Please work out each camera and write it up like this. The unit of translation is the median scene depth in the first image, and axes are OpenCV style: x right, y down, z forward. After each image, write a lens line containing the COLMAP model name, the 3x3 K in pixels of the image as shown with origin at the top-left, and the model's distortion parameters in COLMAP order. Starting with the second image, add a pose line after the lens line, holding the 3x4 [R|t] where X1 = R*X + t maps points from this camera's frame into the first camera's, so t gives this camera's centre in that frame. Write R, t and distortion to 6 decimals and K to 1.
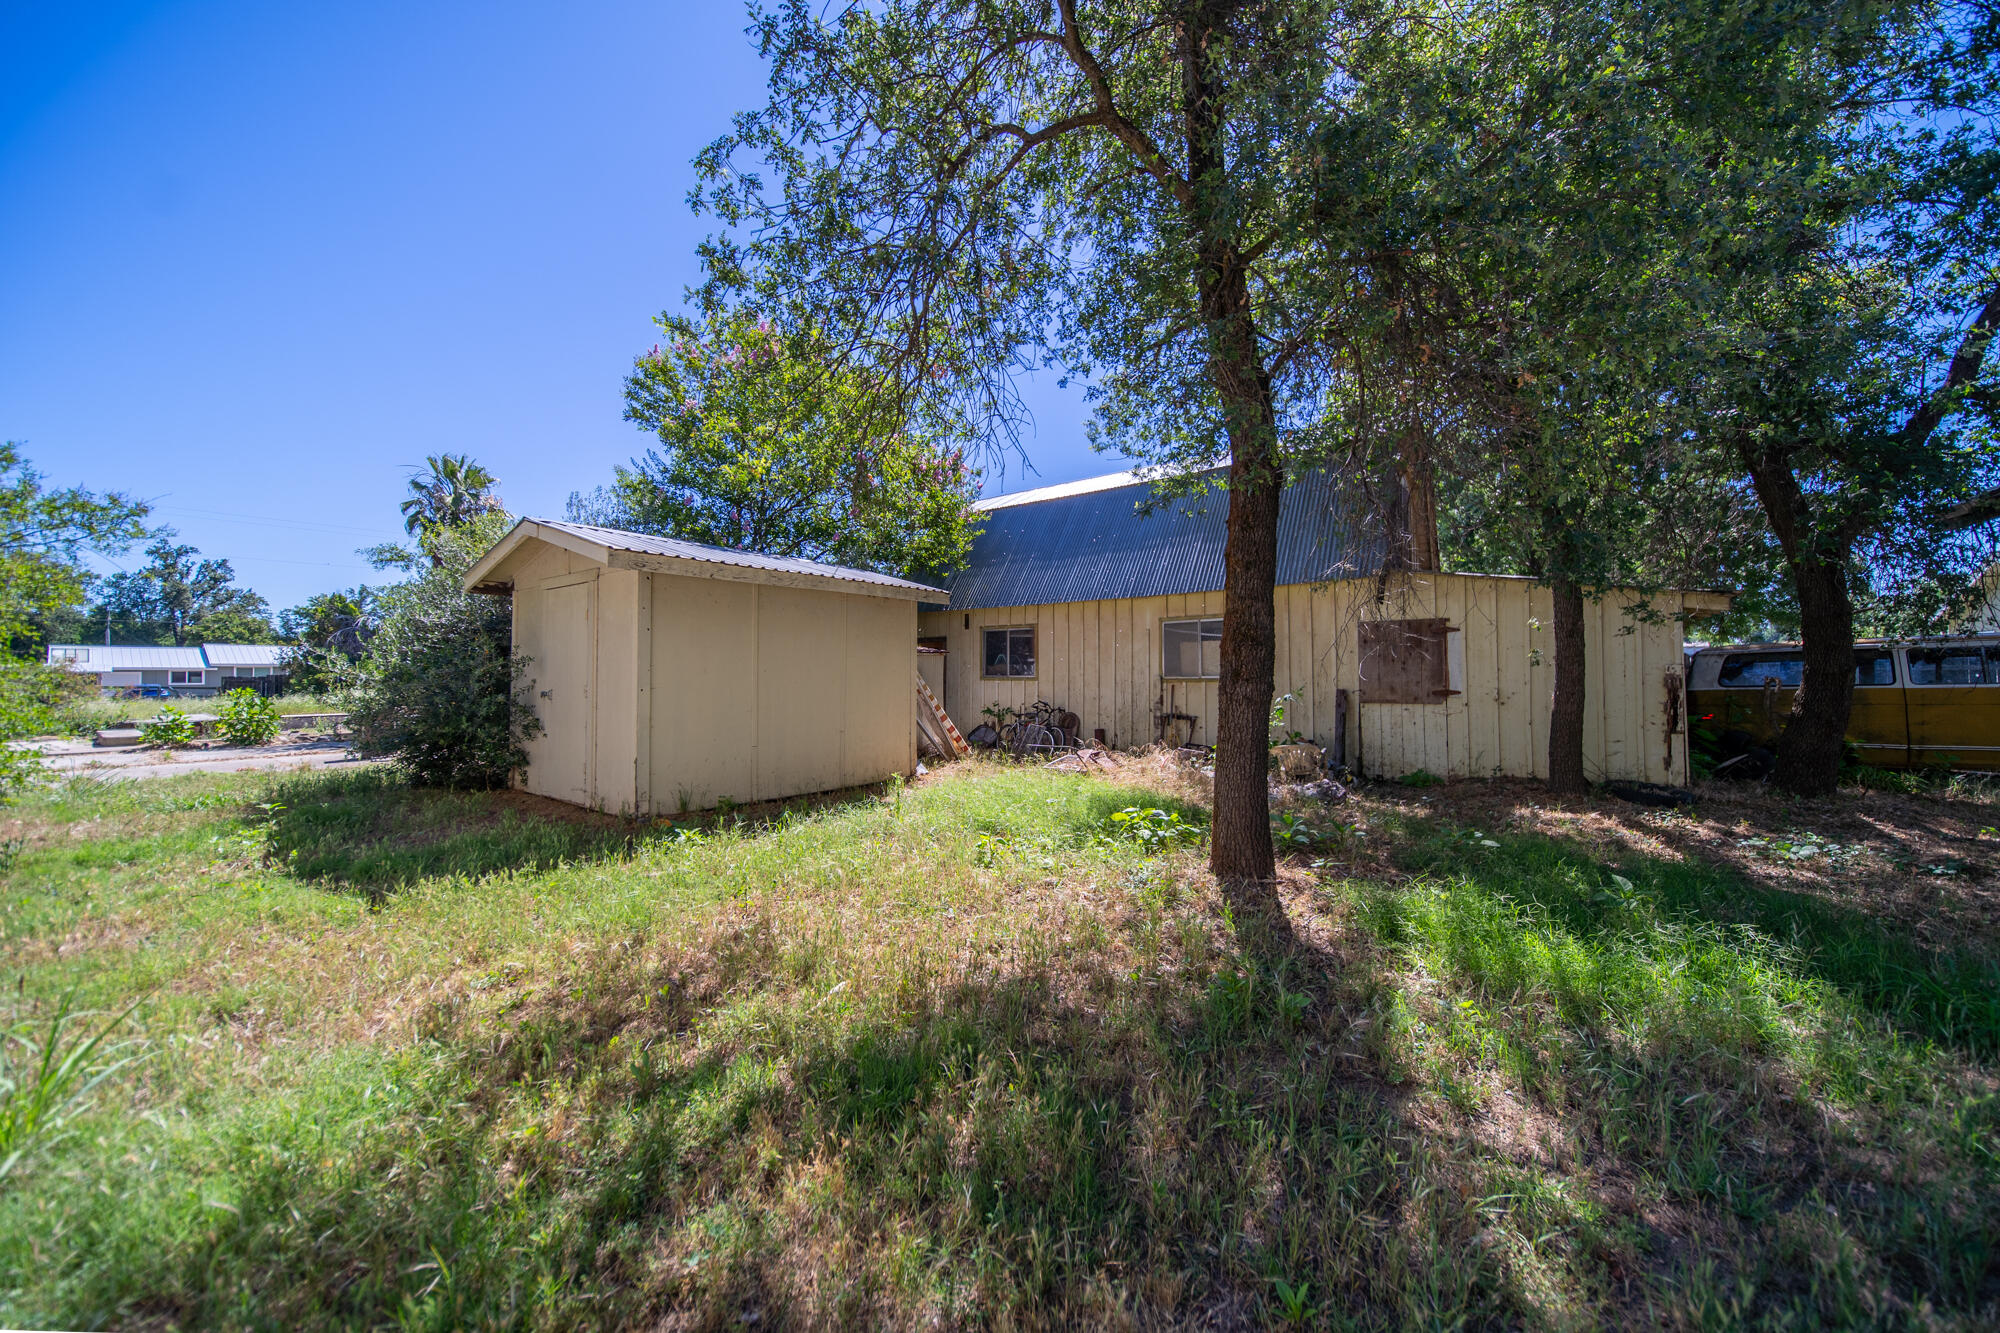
lens RADIAL K [[708.3, 0, 1000.8], [0, 708.3, 668.7], [0, 0, 1]] dist [-0.003378, 0.000064]
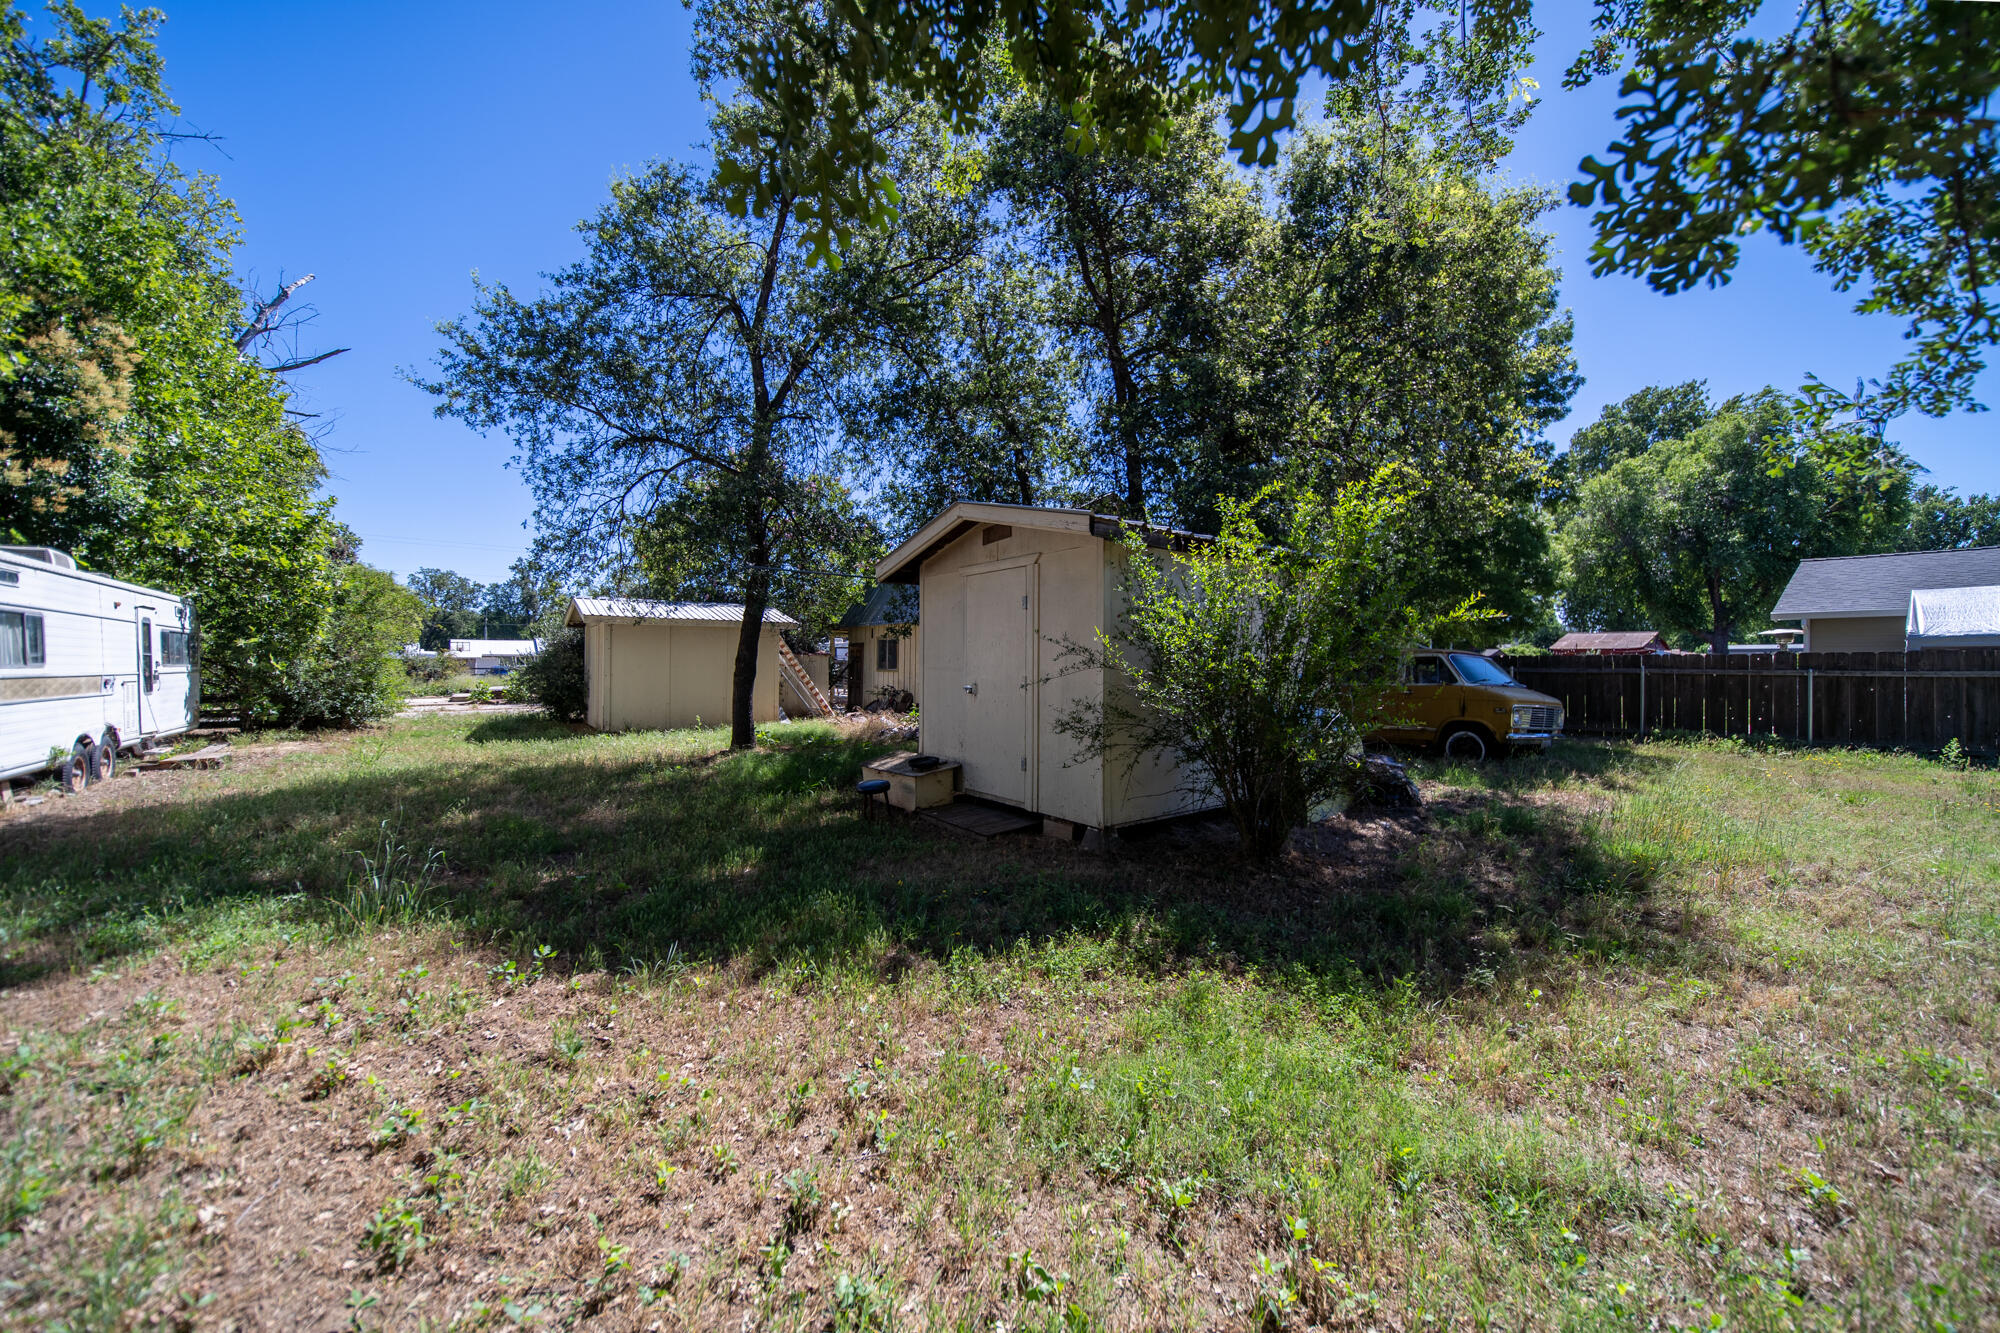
lens RADIAL K [[708.3, 0, 1005.9], [0, 708.3, 666.1], [0, 0, 1]] dist [-0.003378, 0.000064]
pose [[0.961354, 0.006463, -0.275239, 0.184230], [-0.001548, 0.999835, 0.018073, -0.006002], [0.275311, -0.016948, 0.961206, -0.113264]]
